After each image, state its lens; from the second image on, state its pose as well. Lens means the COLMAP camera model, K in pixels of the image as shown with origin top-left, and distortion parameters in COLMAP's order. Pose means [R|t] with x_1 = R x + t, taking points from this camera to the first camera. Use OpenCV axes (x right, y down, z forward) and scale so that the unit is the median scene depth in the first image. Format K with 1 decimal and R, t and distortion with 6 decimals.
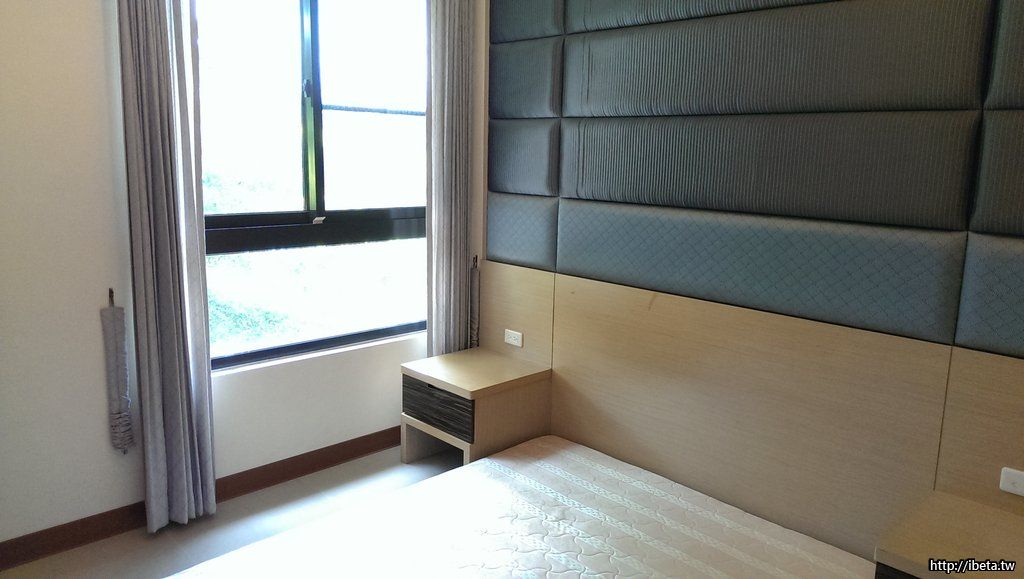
lens RADIAL K [[737.7, 0, 515.5], [0, 737.7, 278.1], [0, 0, 1]] dist [0.093792, -0.144015]
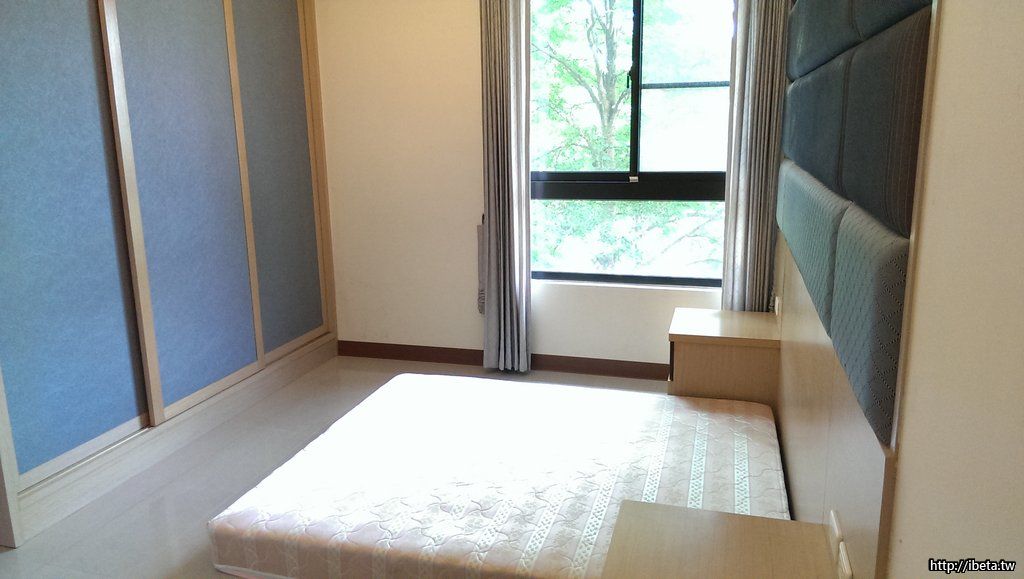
lens RADIAL K [[737.7, 0, 515.5], [0, 737.7, 278.1], [0, 0, 1]] dist [0.093792, -0.144015]
pose [[0.483046, 0.174086, -0.858115, 0.718533], [-0.113134, 0.984230, 0.135986, -0.061288], [0.868255, 0.031394, 0.495123, 0.226784]]
